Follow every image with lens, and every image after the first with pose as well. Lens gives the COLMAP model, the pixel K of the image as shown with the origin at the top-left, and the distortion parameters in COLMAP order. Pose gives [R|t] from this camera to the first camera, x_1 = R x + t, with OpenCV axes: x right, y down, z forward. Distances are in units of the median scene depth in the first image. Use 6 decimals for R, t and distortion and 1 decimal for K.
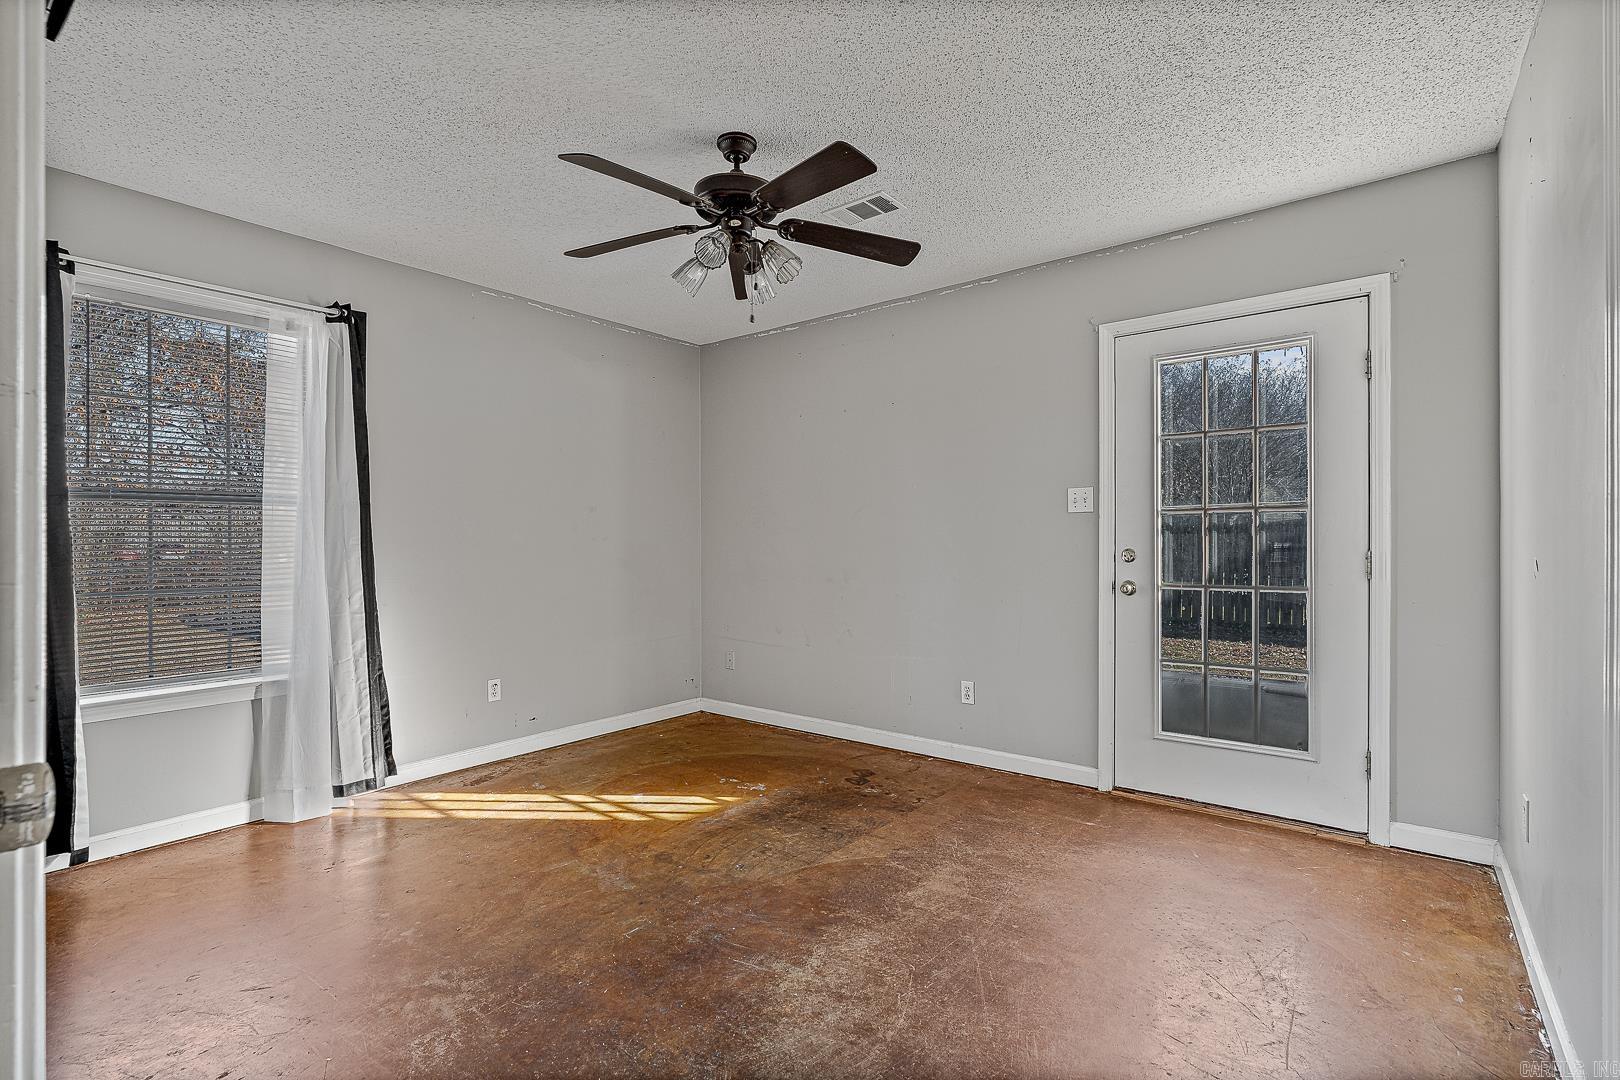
lens RADIAL K [[744.2, 0, 811.8], [0, 744.2, 543.7], [0, 0, 1]] dist [-0.005020, -0.000330]
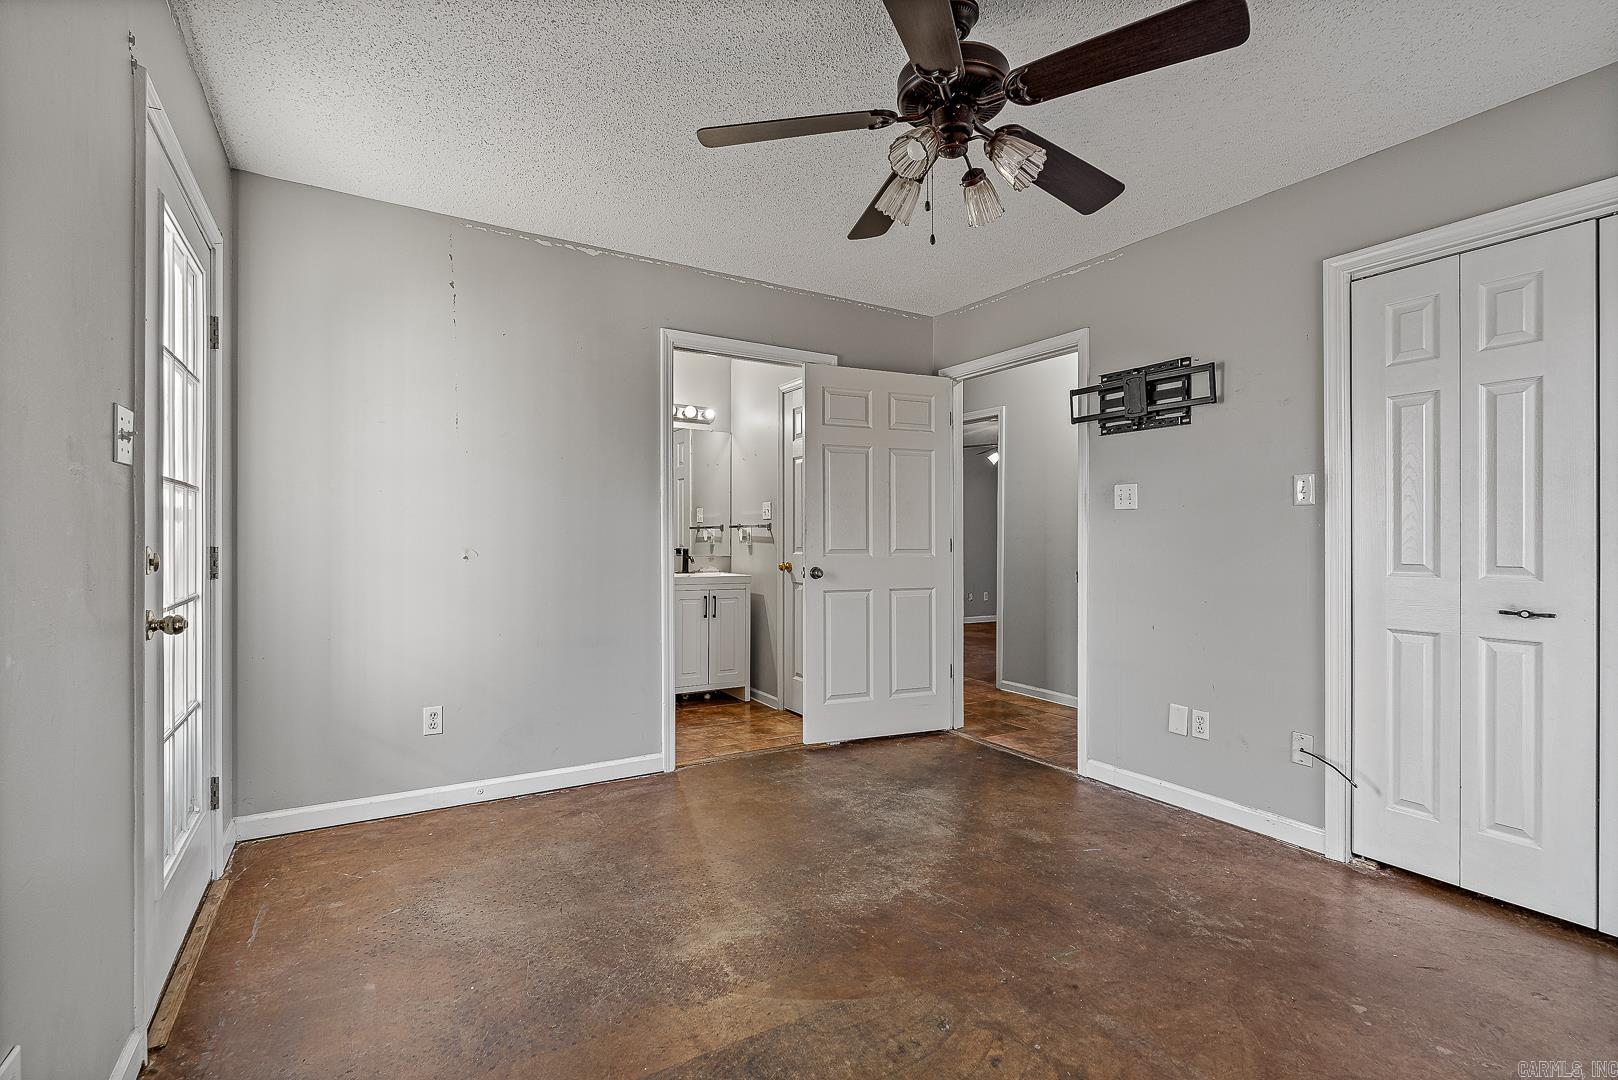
lens RADIAL K [[743.3, 0, 800.1], [0, 743.3, 542.6], [0, 0, 1]] dist [-0.005020, -0.000330]
pose [[-0.936287, 0.000296, 0.351235, -0.247800], [-0.000186, 0.999999, -0.001340, 0.005442], [-0.351235, -0.001320, -0.936286, 1.974174]]
